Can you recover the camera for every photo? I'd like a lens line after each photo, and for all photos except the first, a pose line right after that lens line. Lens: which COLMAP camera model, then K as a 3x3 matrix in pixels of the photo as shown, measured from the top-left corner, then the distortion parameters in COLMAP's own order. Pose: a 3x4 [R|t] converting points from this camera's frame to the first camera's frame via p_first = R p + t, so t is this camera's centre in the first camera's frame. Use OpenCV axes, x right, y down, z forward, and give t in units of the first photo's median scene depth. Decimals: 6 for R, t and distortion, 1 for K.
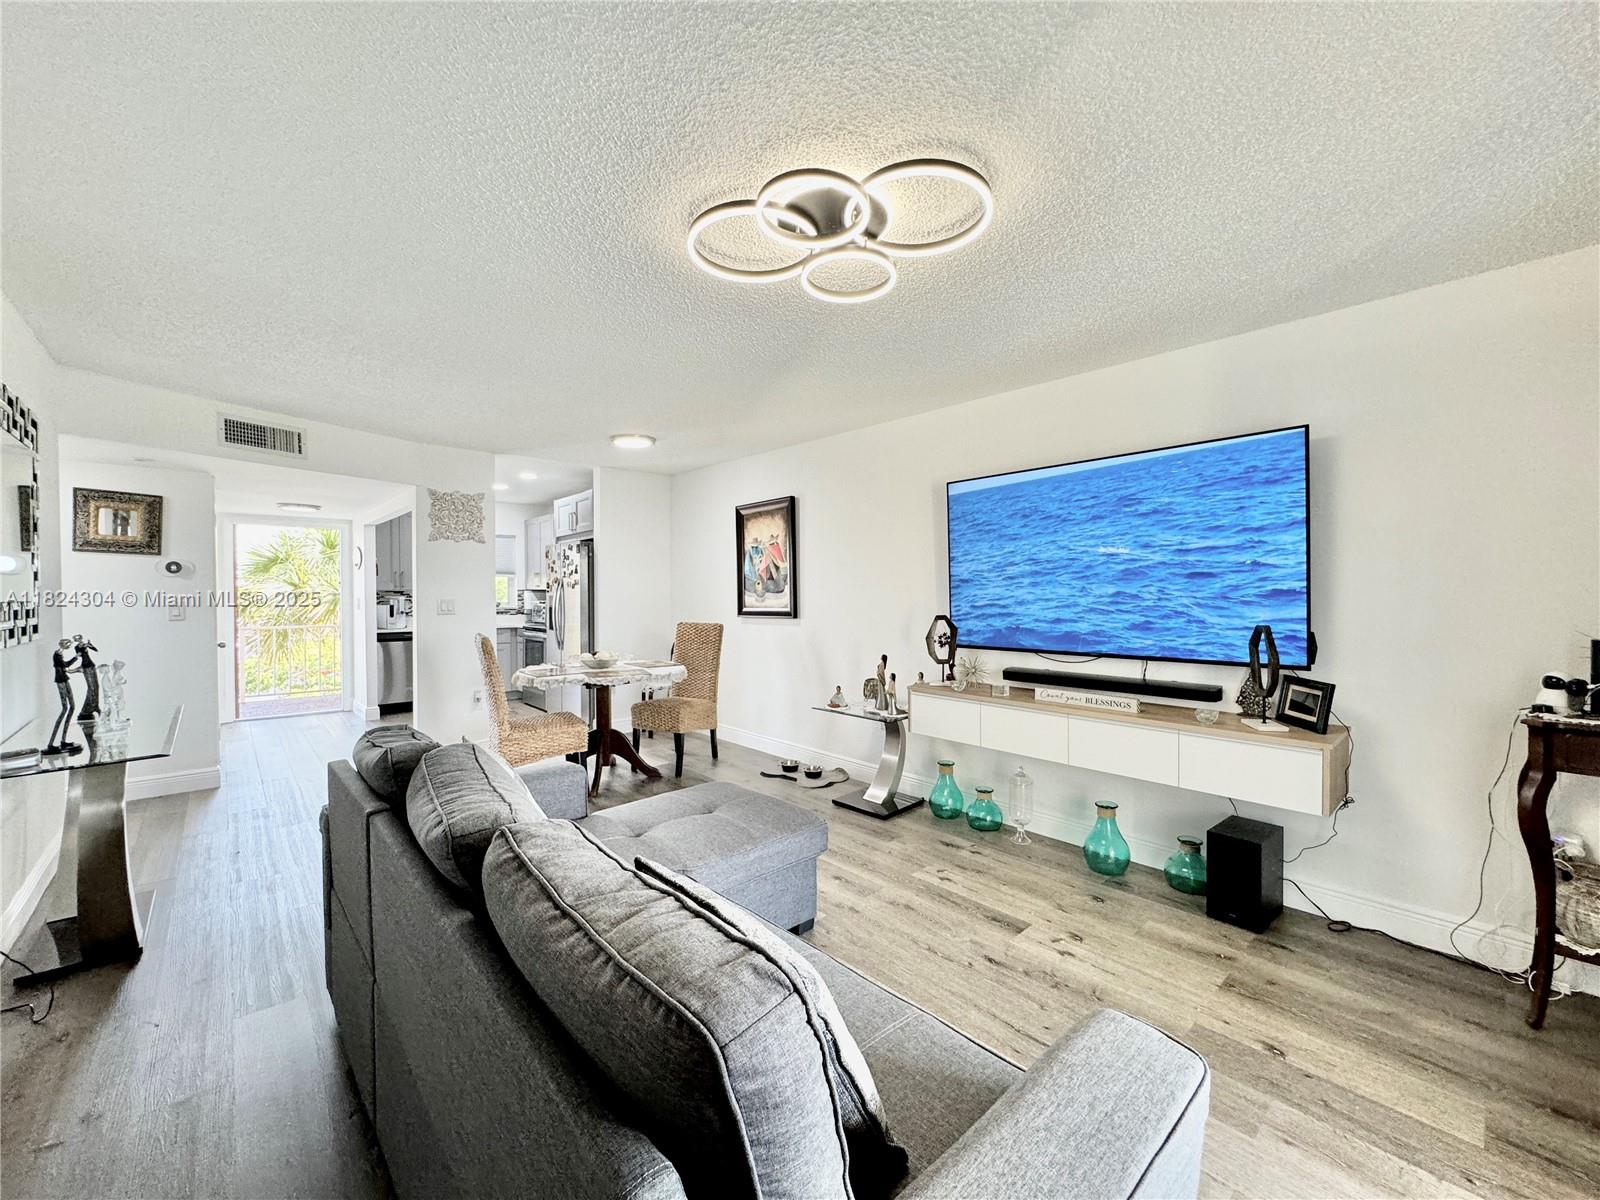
lens RADIAL K [[640.5, 0, 798.8], [0, 640.5, 600.7], [0, 0, 1]] dist [-0.003074, 0.000603]
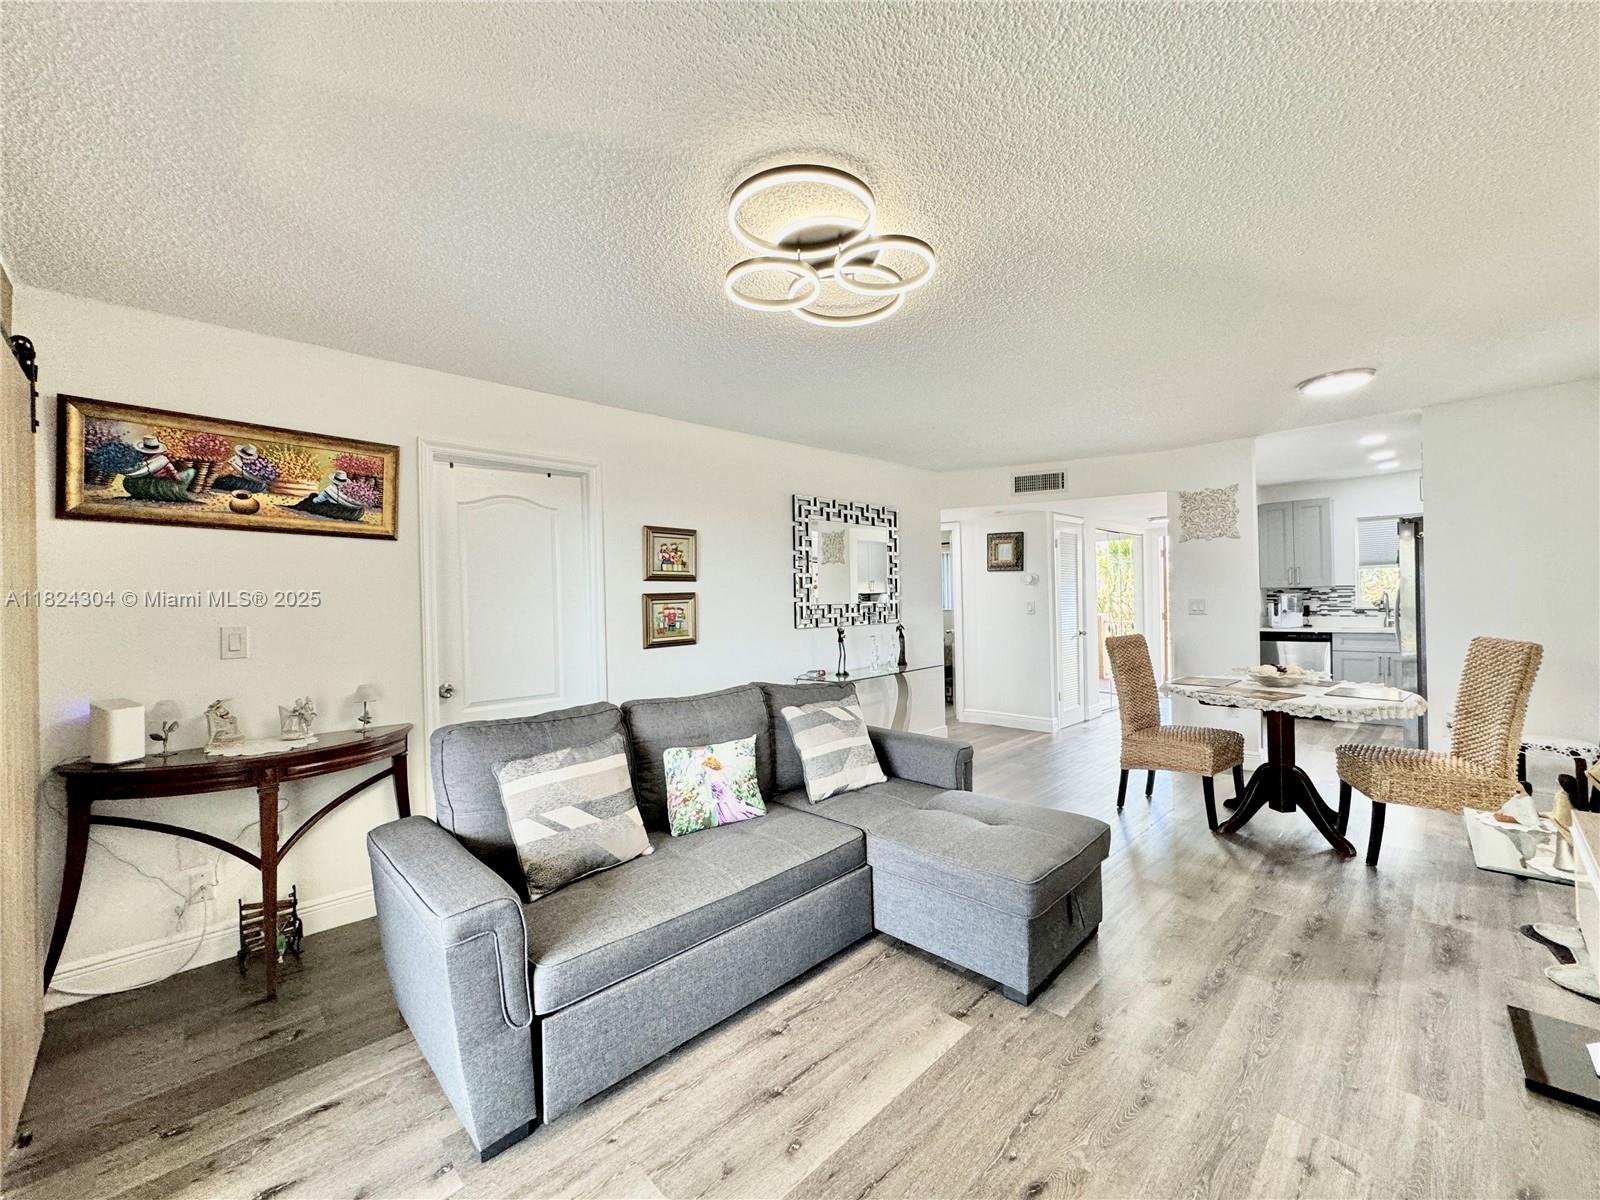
lens RADIAL K [[640.5, 0, 798.8], [0, 640.5, 600.7], [0, 0, 1]] dist [-0.003074, 0.000603]
pose [[0.035775, 0.003654, -0.999353, 0.476154], [0.006939, 0.999968, 0.003905, -0.009400], [0.999336, -0.007074, 0.035748, 0.390924]]
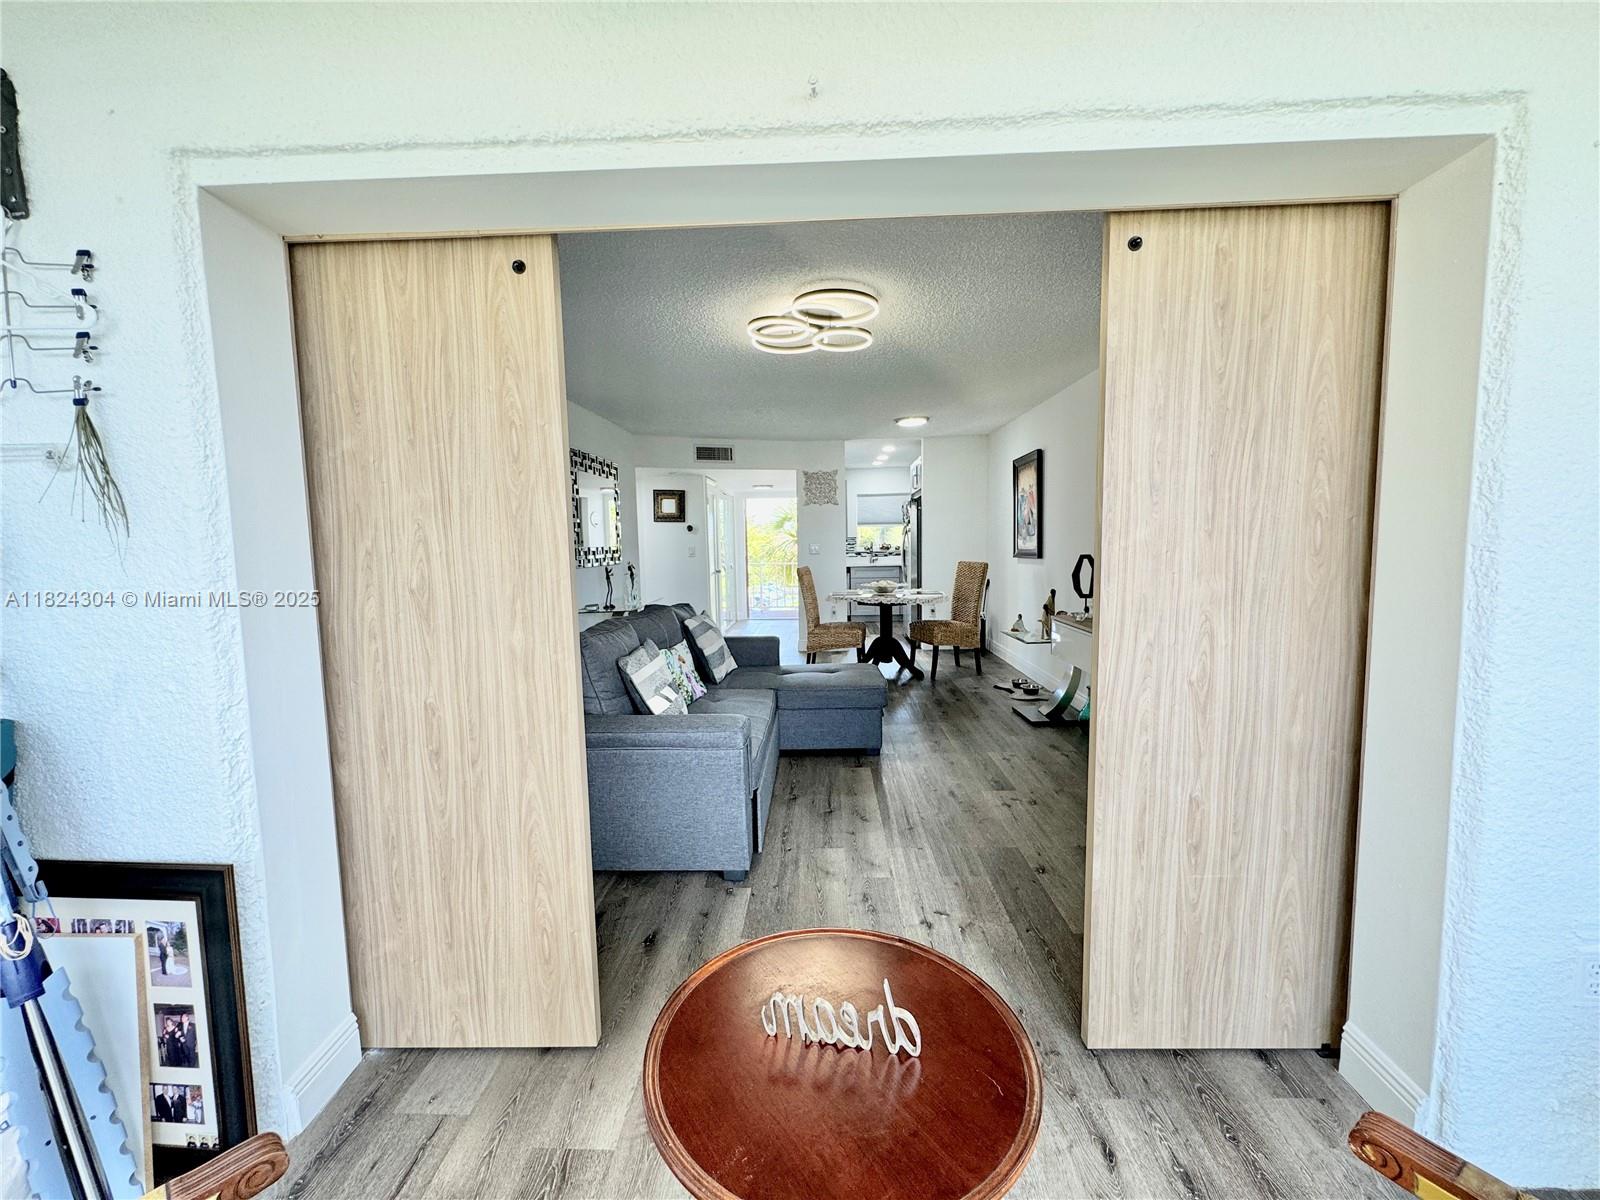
lens RADIAL K [[640.5, 0, 798.8], [0, 640.5, 600.7], [0, 0, 1]] dist [-0.003074, 0.000603]
pose [[0.718190, 0.052077, -0.693895, 0.535876], [0.008218, 0.996491, 0.083293, 0.005004], [0.695798, -0.065523, 0.715242, -0.124908]]
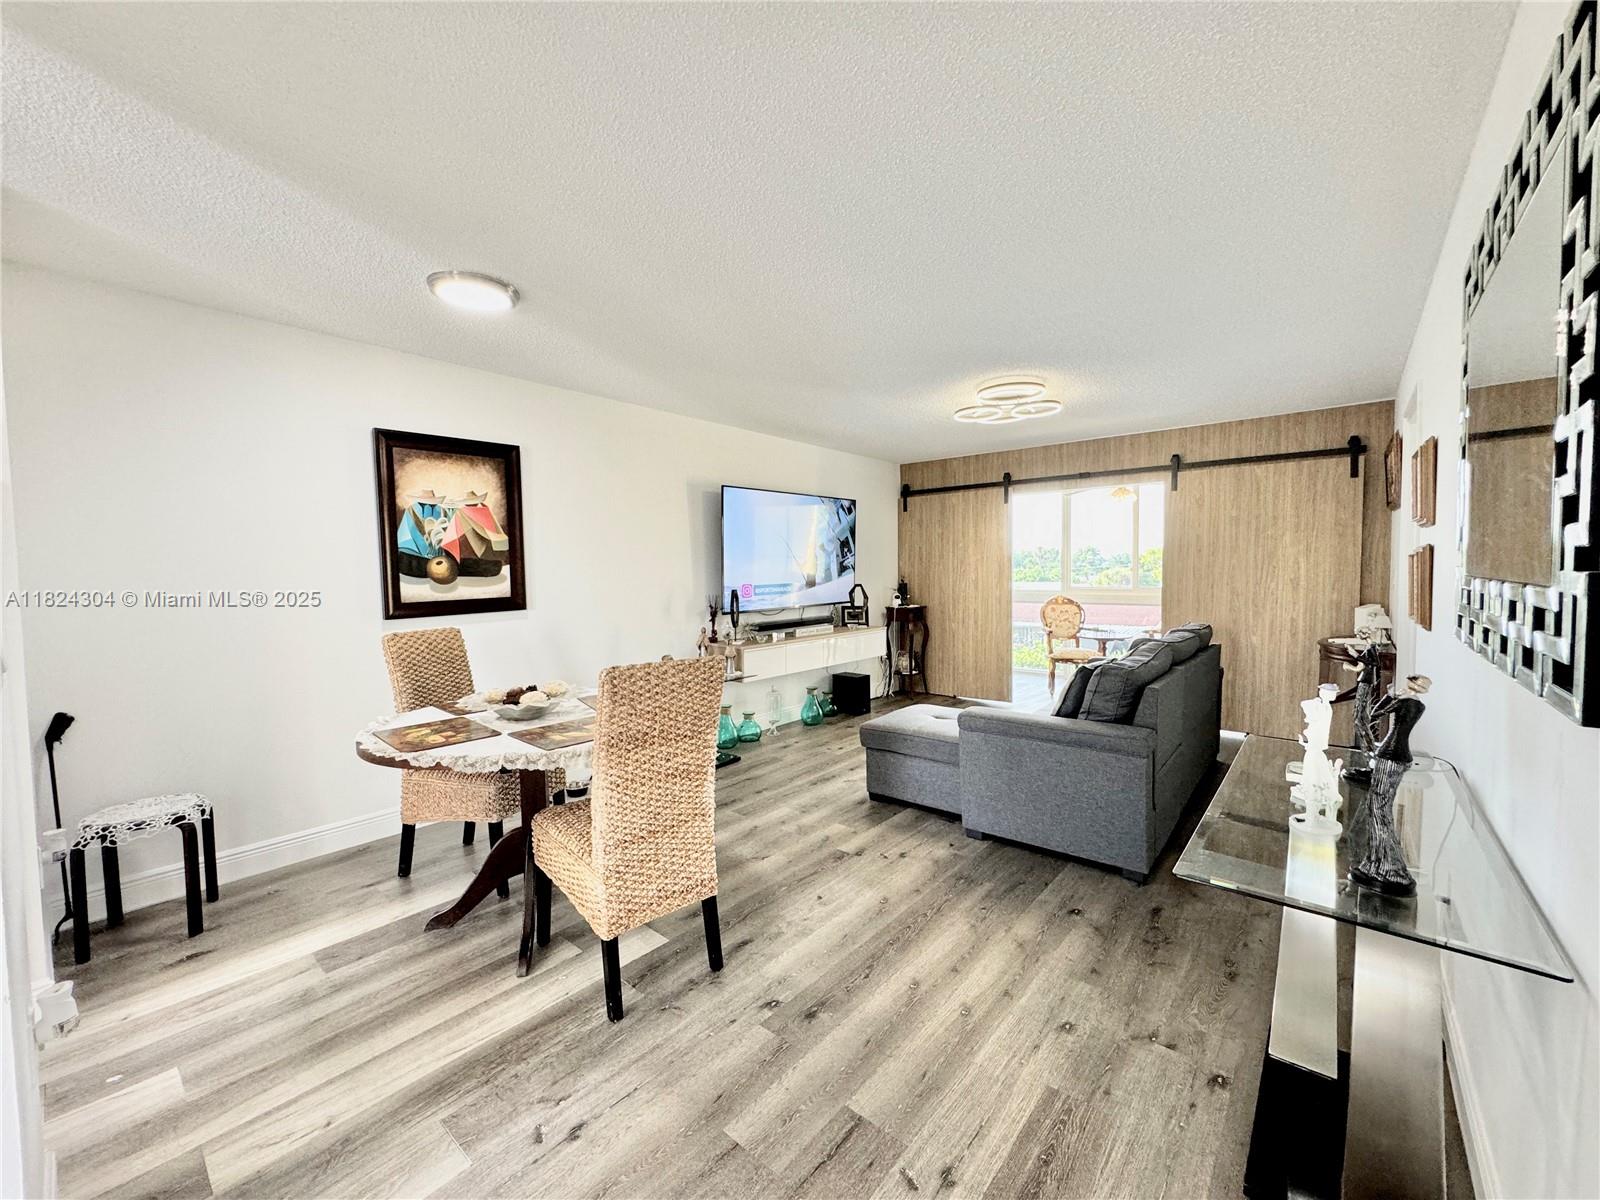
lens RADIAL K [[640.5, 0, 798.8], [0, 640.5, 600.7], [0, 0, 1]] dist [-0.003074, 0.000603]
pose [[-0.131445, -0.051604, 0.989979, -0.892419], [0.022268, 0.998239, 0.054991, -0.019124], [-0.991073, 0.029273, -0.130064, 0.869497]]
